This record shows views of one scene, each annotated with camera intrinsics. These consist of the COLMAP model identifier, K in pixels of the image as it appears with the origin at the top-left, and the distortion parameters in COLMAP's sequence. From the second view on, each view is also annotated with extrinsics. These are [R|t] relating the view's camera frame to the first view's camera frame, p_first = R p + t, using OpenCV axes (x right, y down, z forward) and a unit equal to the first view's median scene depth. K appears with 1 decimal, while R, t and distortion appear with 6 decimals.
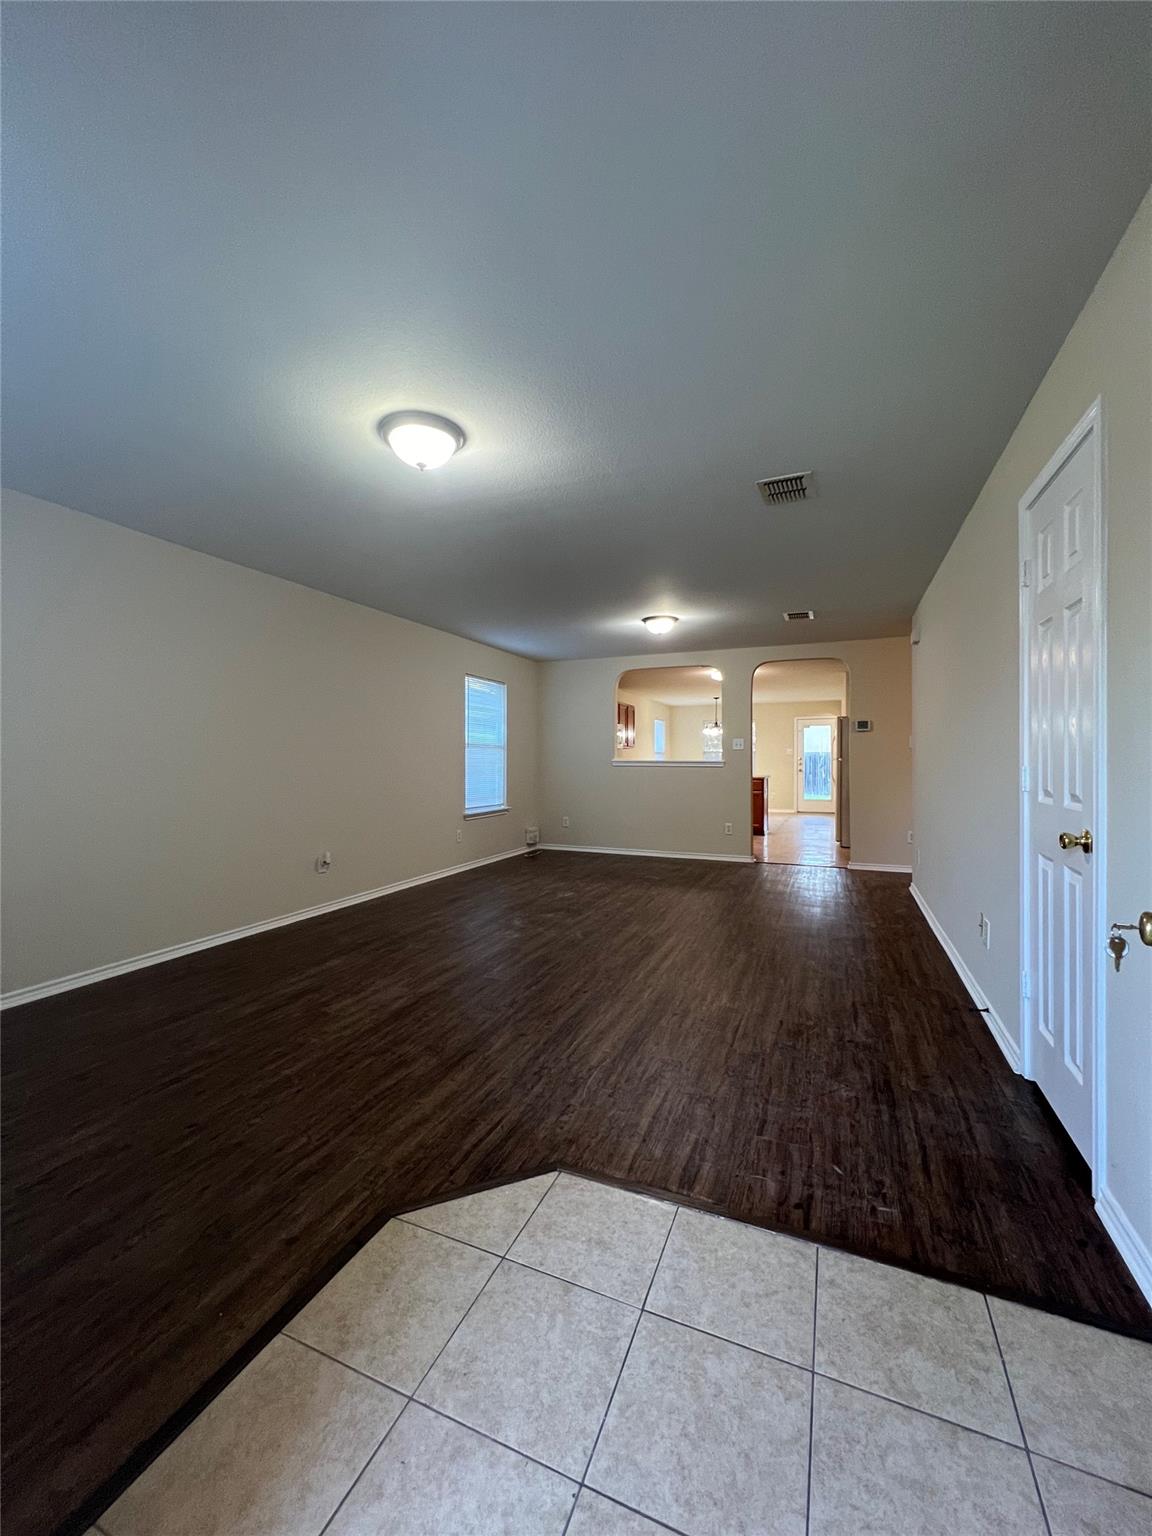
lens RADIAL K [[612.5, 0, 577.4], [0, 612.5, 761.3], [0, 0, 1]] dist [-0.001022, 0.000108]
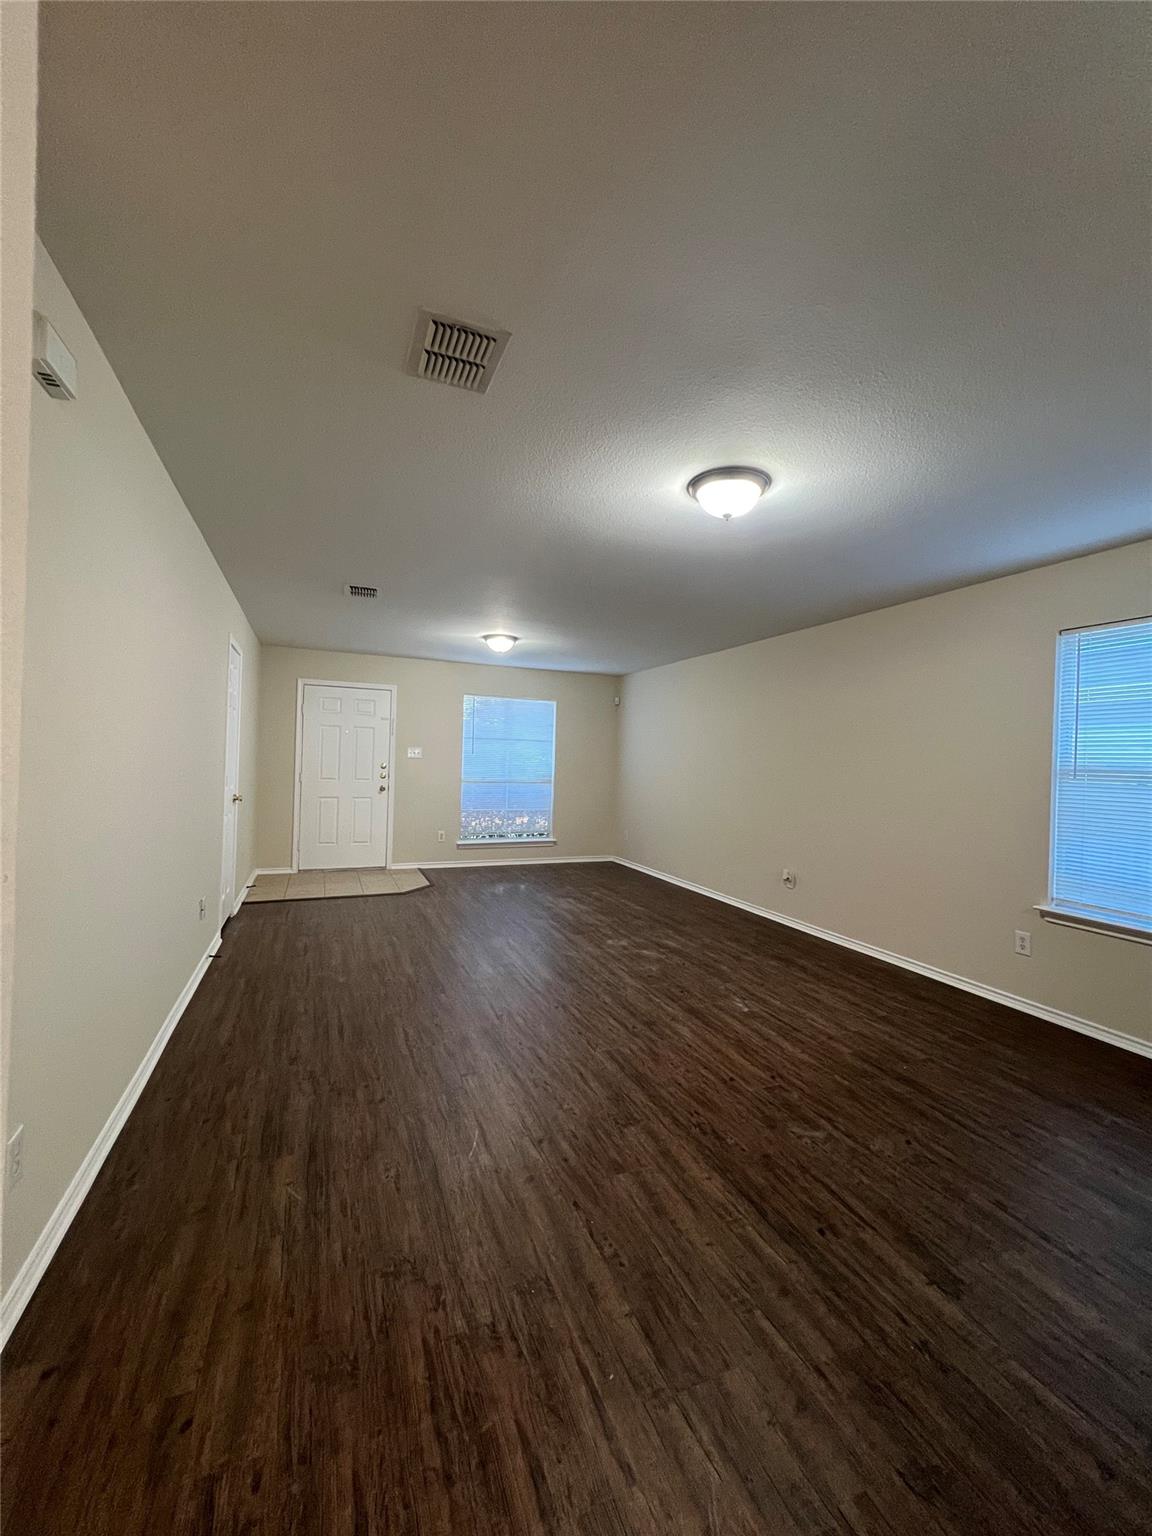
lens RADIAL K [[612.5, 0, 577.4], [0, 612.5, 761.3], [0, 0, 1]] dist [-0.001022, 0.000108]
pose [[-0.700524, -0.018876, -0.713379, 1.017752], [-0.031736, 0.999485, 0.004718, -0.058590], [0.712923, 0.025945, -0.700763, 2.400213]]
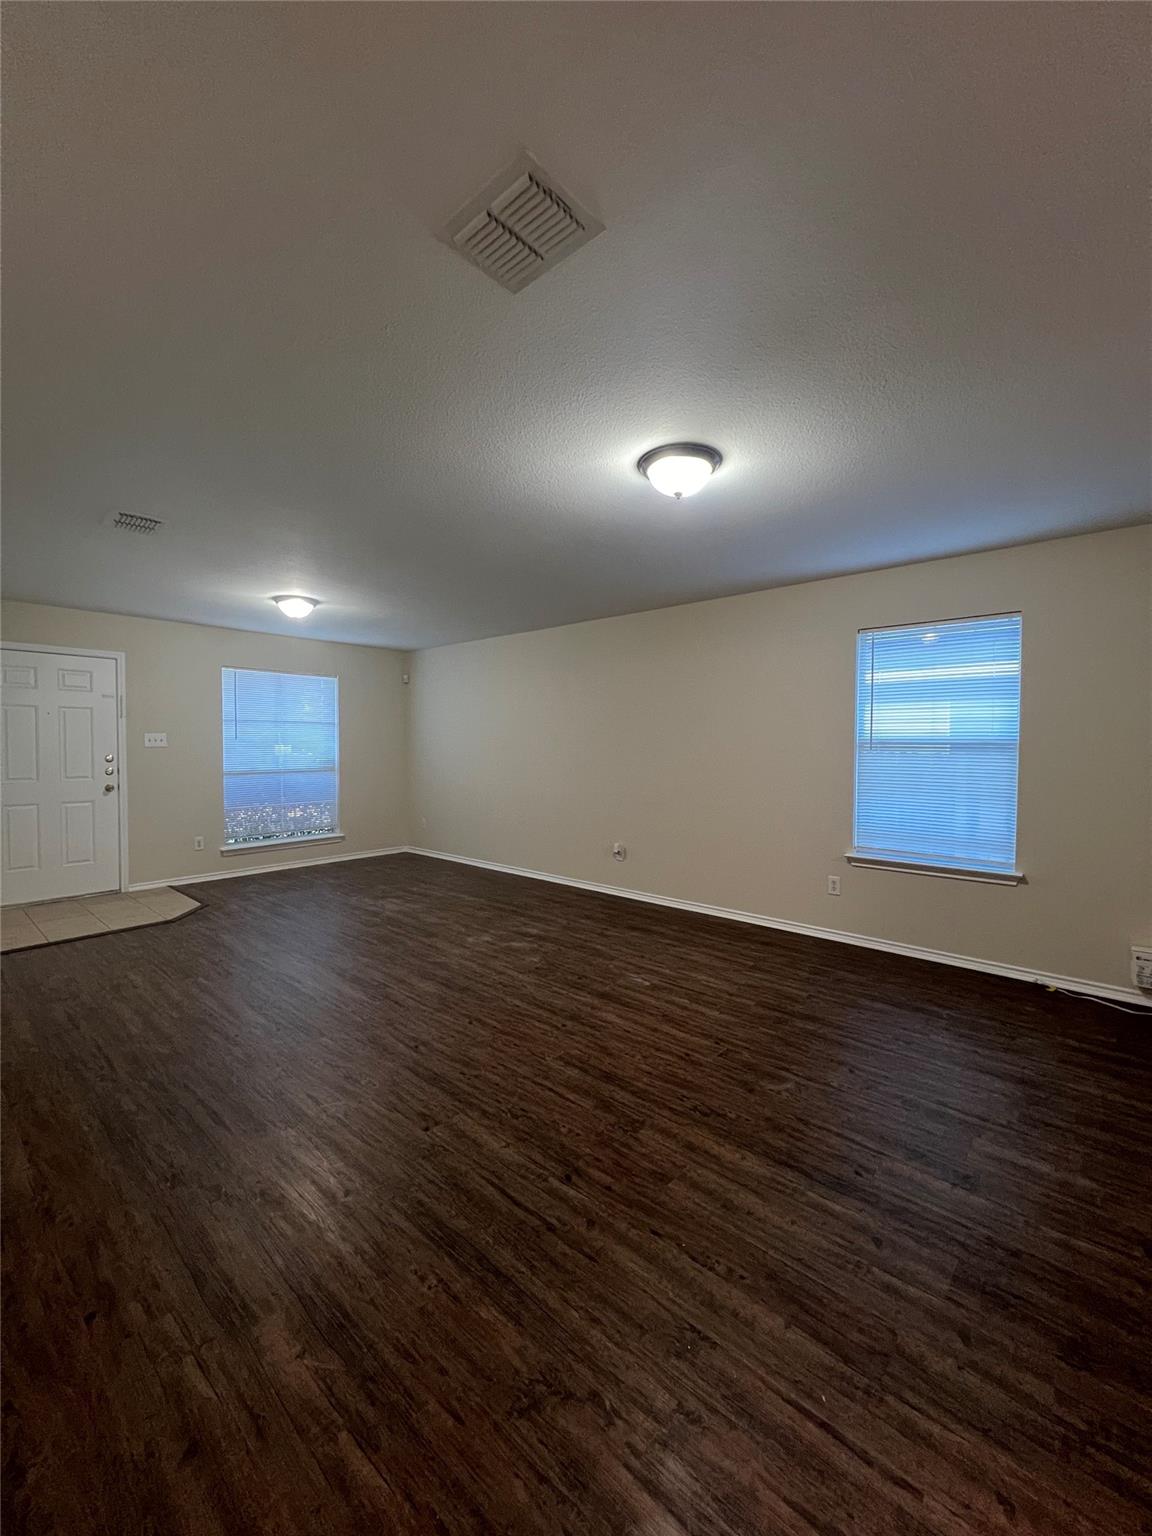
lens RADIAL K [[612.5, 0, 577.4], [0, 612.5, 761.3], [0, 0, 1]] dist [-0.001022, 0.000108]
pose [[-0.319564, 0.026449, -0.947195, 1.119651], [-0.007219, 0.999513, 0.030346, -0.061942], [0.947537, 0.016536, -0.319218, 2.078860]]
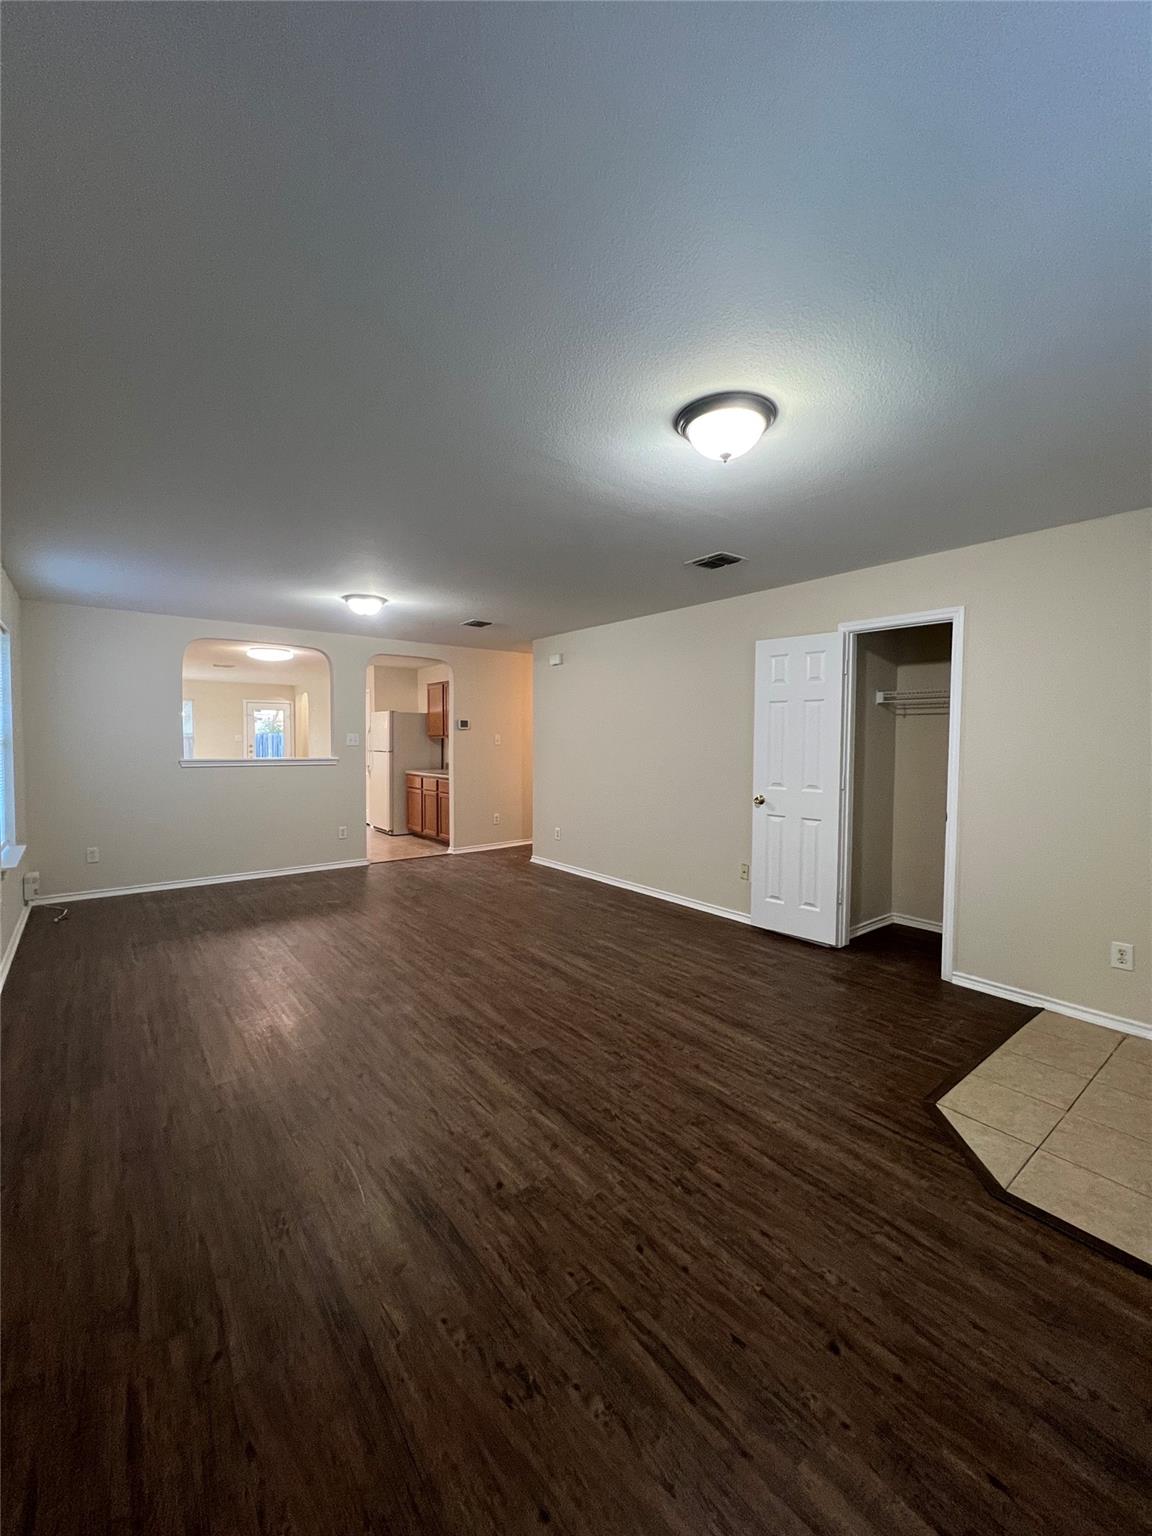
lens RADIAL K [[614.6, 0, 576.0], [0, 614.6, 768.0], [0, 0, 1]] dist [-0.002477, -0.000215]
pose [[0.484608, -0.042625, 0.873692, -0.919192], [-0.001373, 0.998774, 0.049489, -0.074285], [-0.874731, -0.025183, 0.483955, 0.628440]]
